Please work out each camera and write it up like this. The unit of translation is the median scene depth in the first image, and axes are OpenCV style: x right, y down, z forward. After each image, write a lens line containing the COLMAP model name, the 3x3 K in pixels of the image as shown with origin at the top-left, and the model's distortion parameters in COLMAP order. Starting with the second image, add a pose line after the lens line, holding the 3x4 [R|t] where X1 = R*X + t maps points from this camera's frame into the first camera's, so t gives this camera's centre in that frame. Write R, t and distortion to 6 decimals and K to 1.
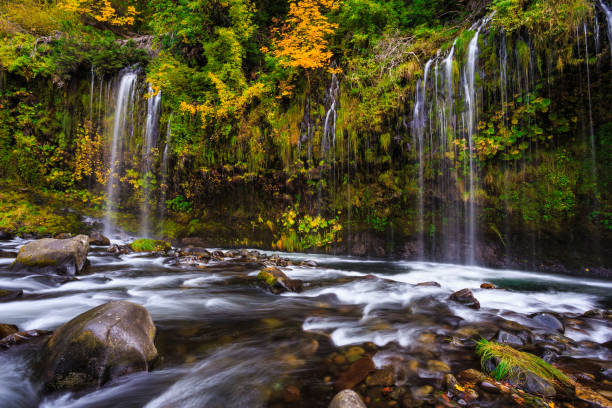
lens RADIAL K [[299.4, 0, 306.0], [0, 299.4, 204.0], [0, 0, 1]] dist [-0.078549, 0.035568]
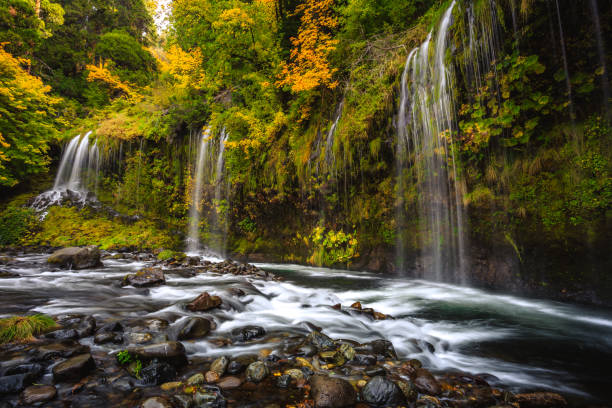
lens RADIAL K [[299.4, 0, 306.0], [0, 299.4, 204.0], [0, 0, 1]] dist [-0.078549, 0.035568]
pose [[0.883832, -0.072458, -0.462158, 0.433106], [0.041646, 0.996196, -0.076540, 0.024867], [0.465947, 0.048401, 0.883488, 0.077834]]
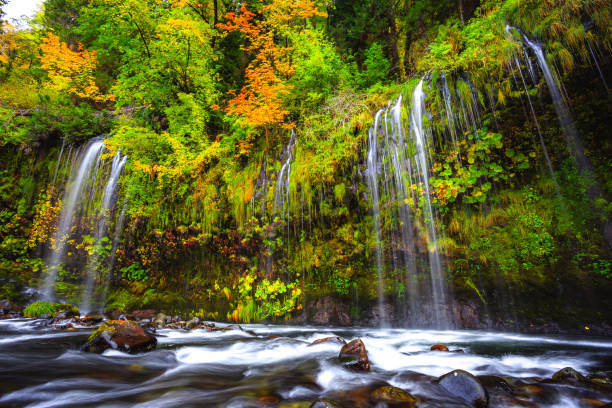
lens RADIAL K [[299.4, 0, 306.0], [0, 299.4, 204.0], [0, 0, 1]] dist [-0.078549, 0.035568]
pose [[0.999662, -0.026010, 0.000069, 0.142053], [0.025178, 0.967007, -0.253502, 0.051660], [0.006527, 0.253418, 0.967335, 0.096492]]
